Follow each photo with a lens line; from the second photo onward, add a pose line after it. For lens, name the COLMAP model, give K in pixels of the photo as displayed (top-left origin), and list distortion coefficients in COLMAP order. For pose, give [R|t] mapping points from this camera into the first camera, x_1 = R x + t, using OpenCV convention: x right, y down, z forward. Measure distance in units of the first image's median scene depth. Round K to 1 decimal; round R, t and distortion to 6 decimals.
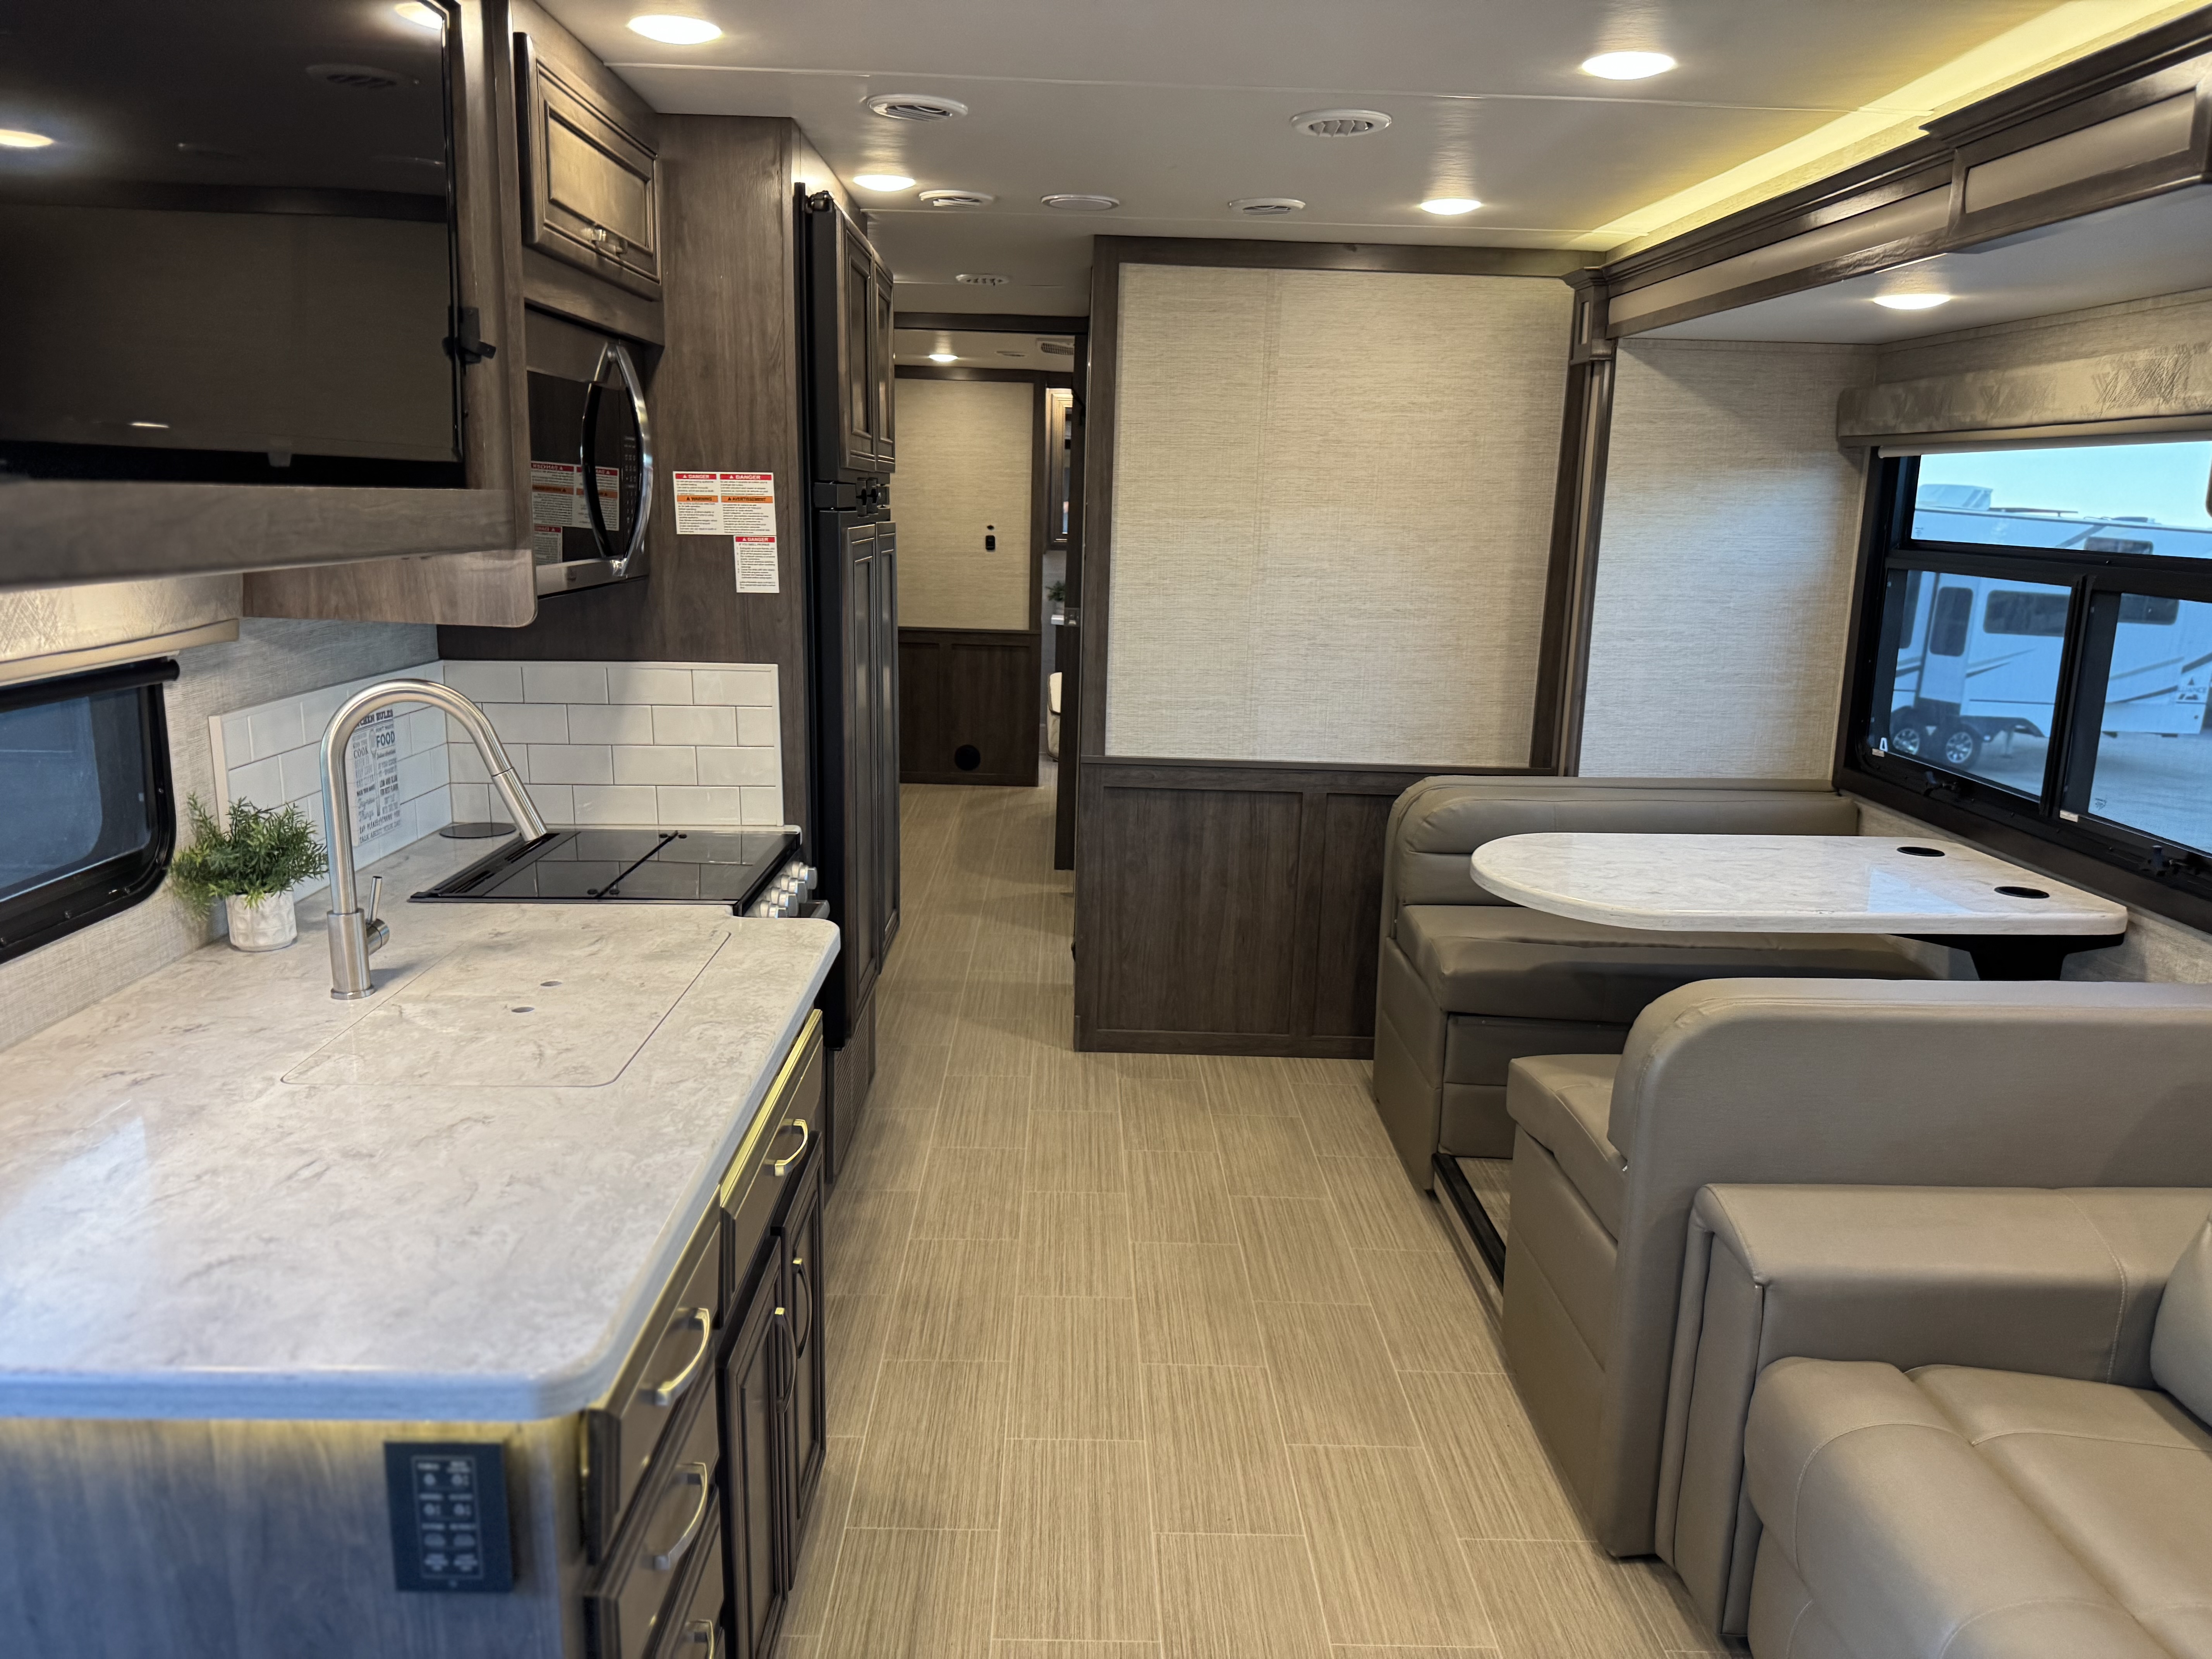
lens RADIAL K [[1564.2, 0, 1106.0], [0, 1564.2, 829.5], [0, 0, 1]] dist [0.123428, -0.170378]
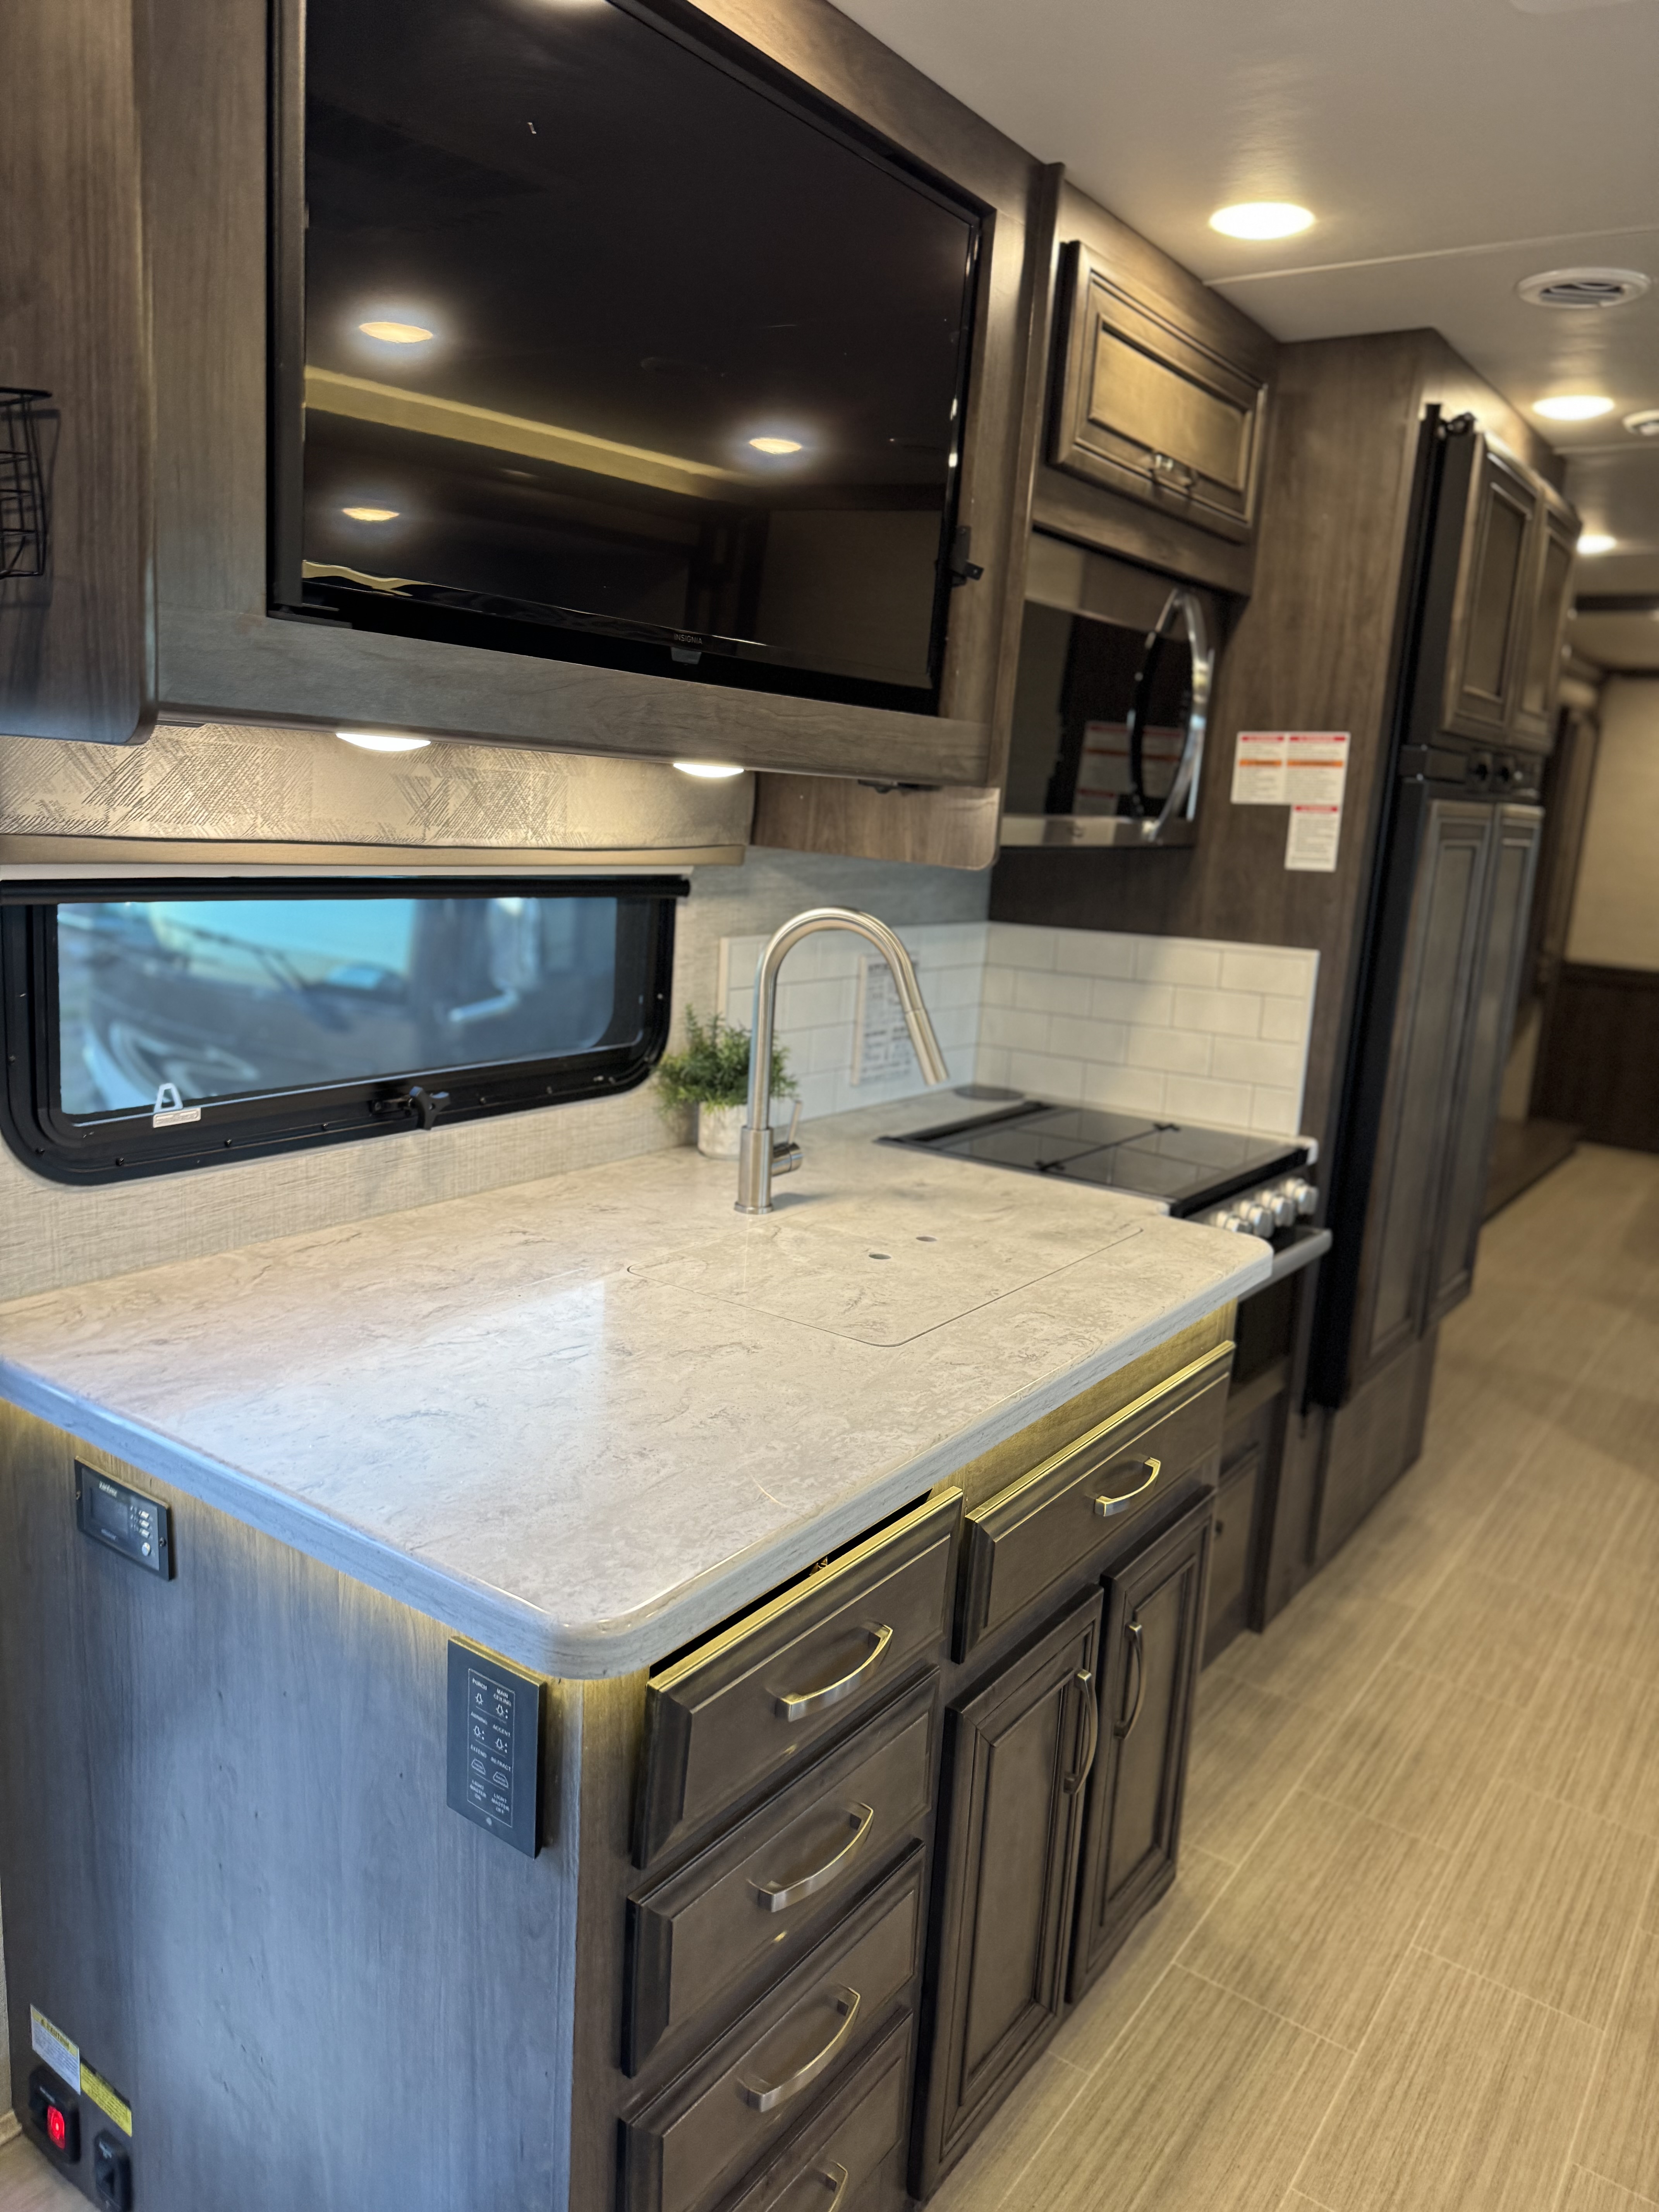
lens RADIAL K [[1564.2, 0, 816.2], [0, 1564.2, 1086.9], [0, 0, 1]] dist [0.123428, -0.170378]
pose [[0.803153, 0.135439, -0.580174, 0.120363], [-0.163392, 0.986553, 0.004117, 0.014248], [0.572930, 0.091490, 0.814482, 0.187394]]
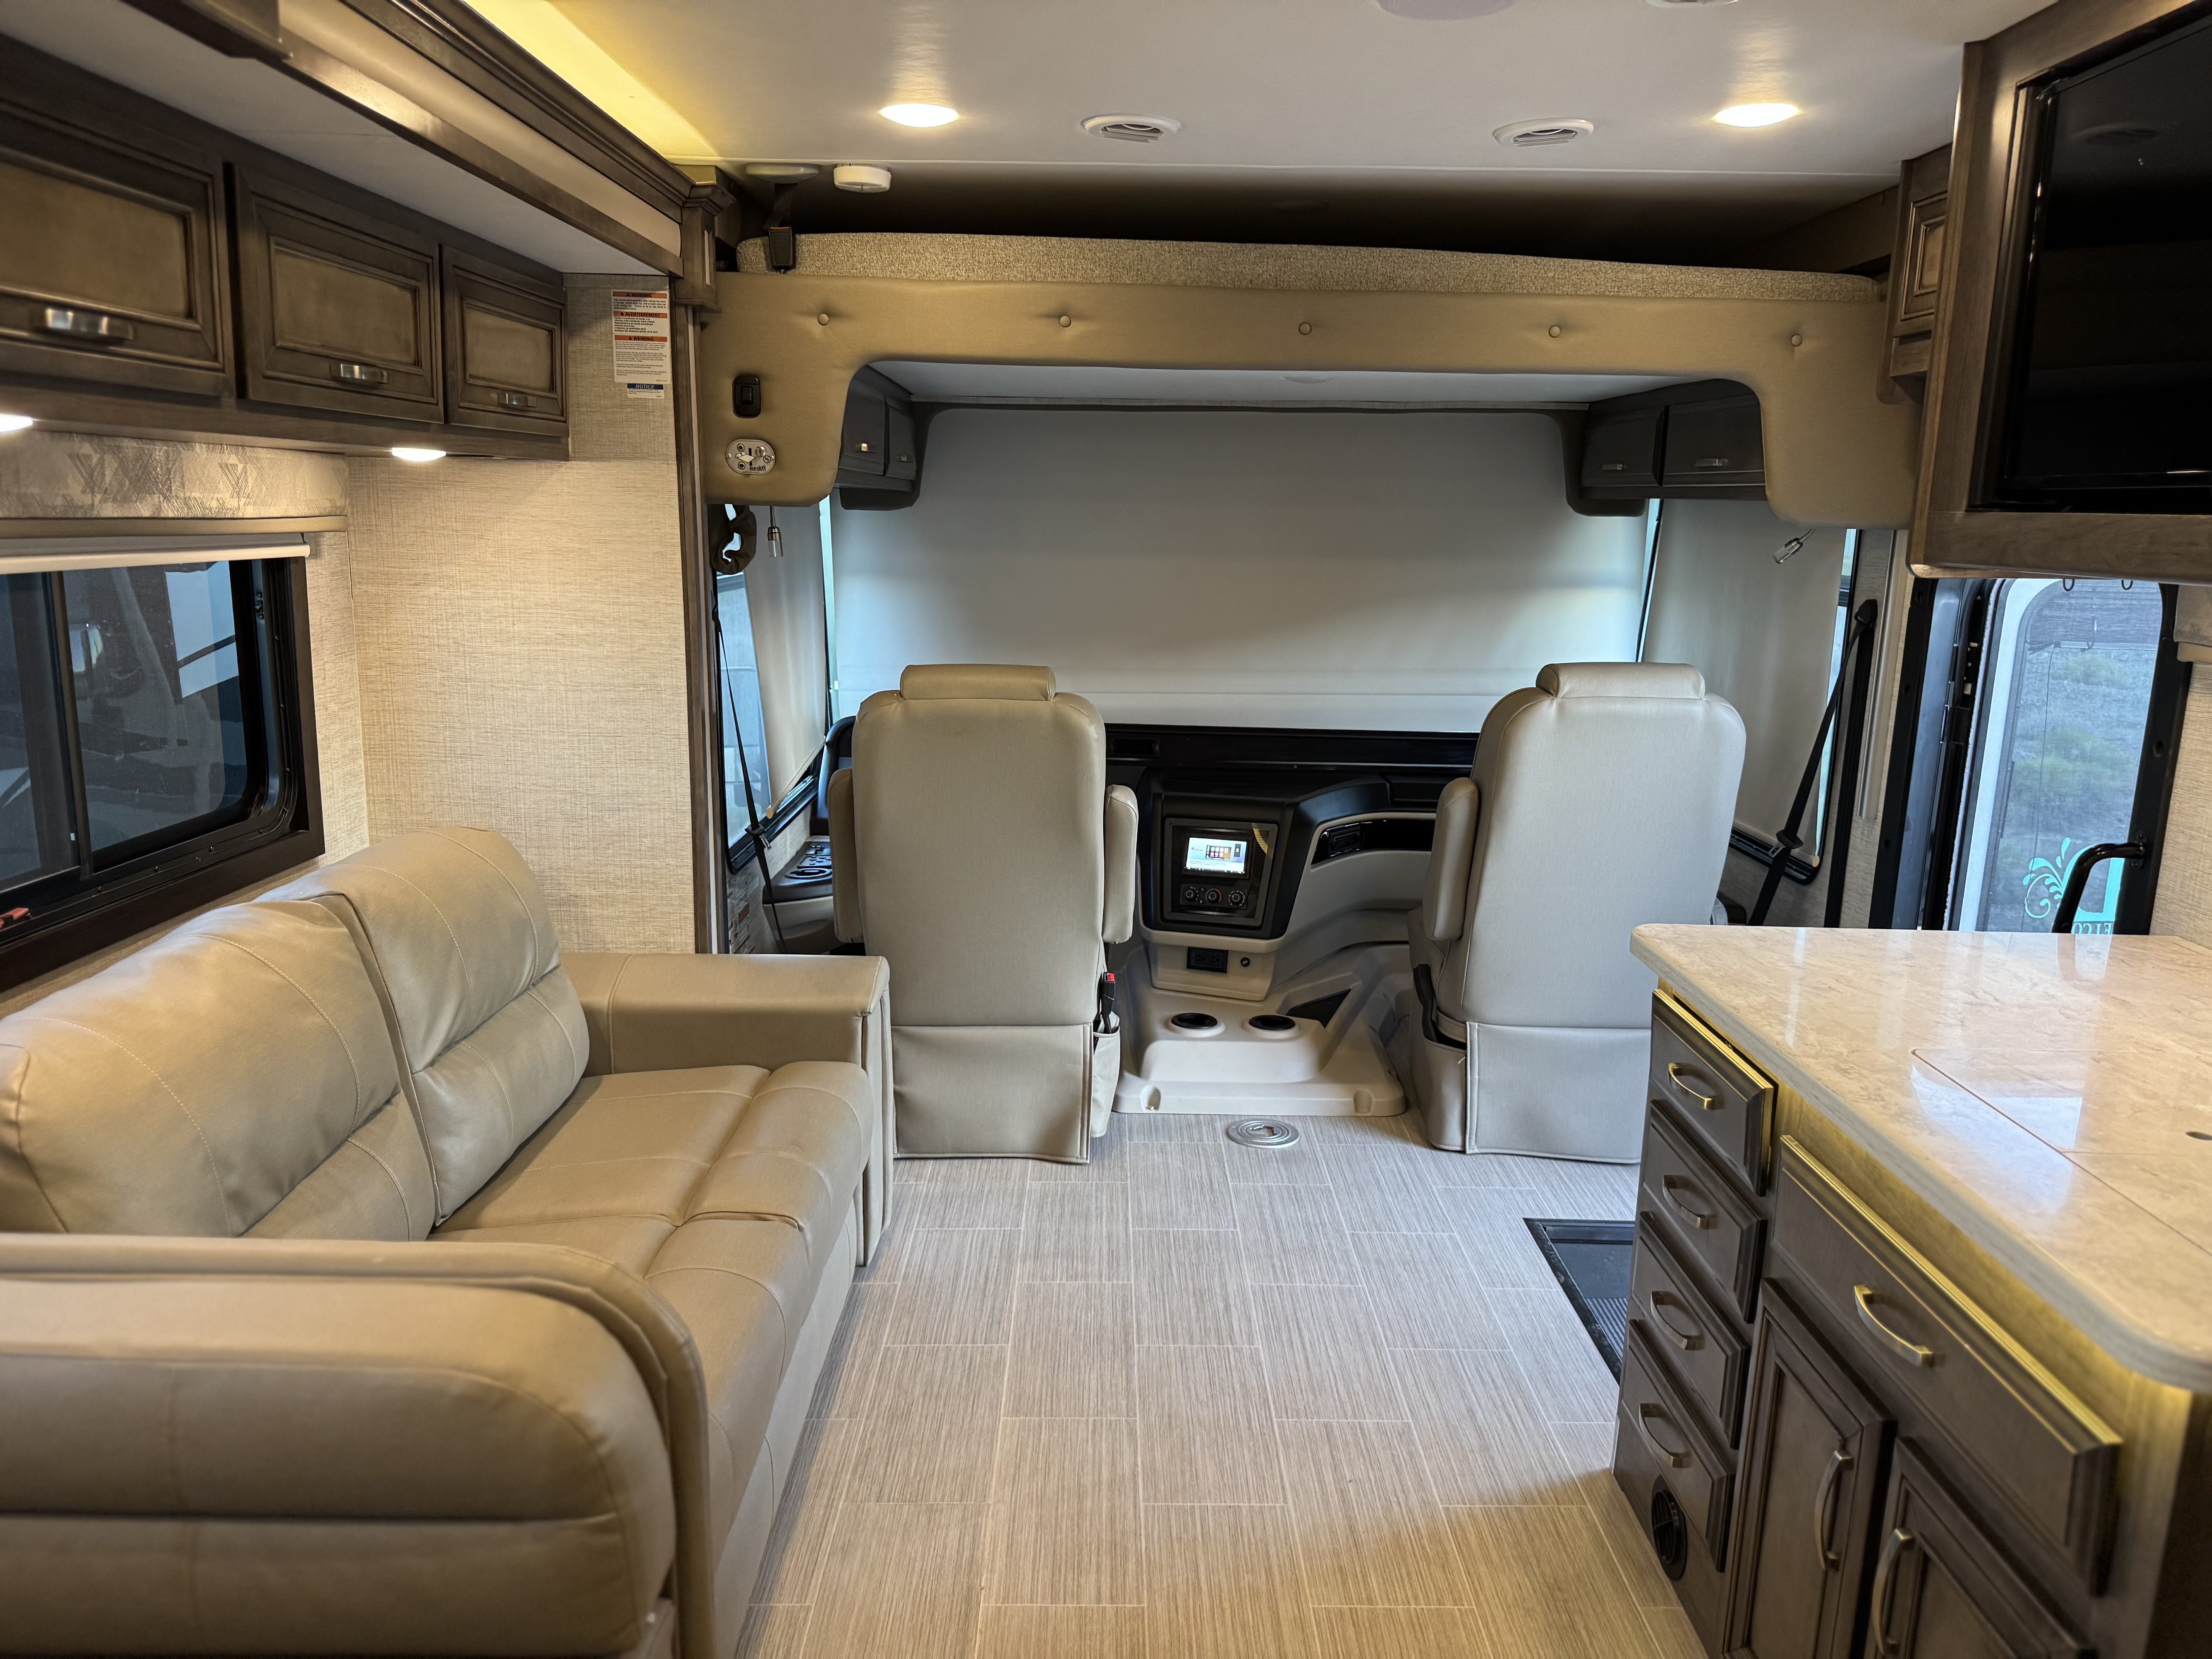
lens RADIAL K [[1555.4, 0, 1106.0], [0, 1555.4, 829.5], [0, 0, 1]] dist [-0.003134, -0.002265]
pose [[-0.998896, -0.045845, 0.010252, 0.187405], [-0.037858, 0.914802, 0.402123, -0.308533], [-0.027814, 0.401291, -0.915528, 1.543335]]
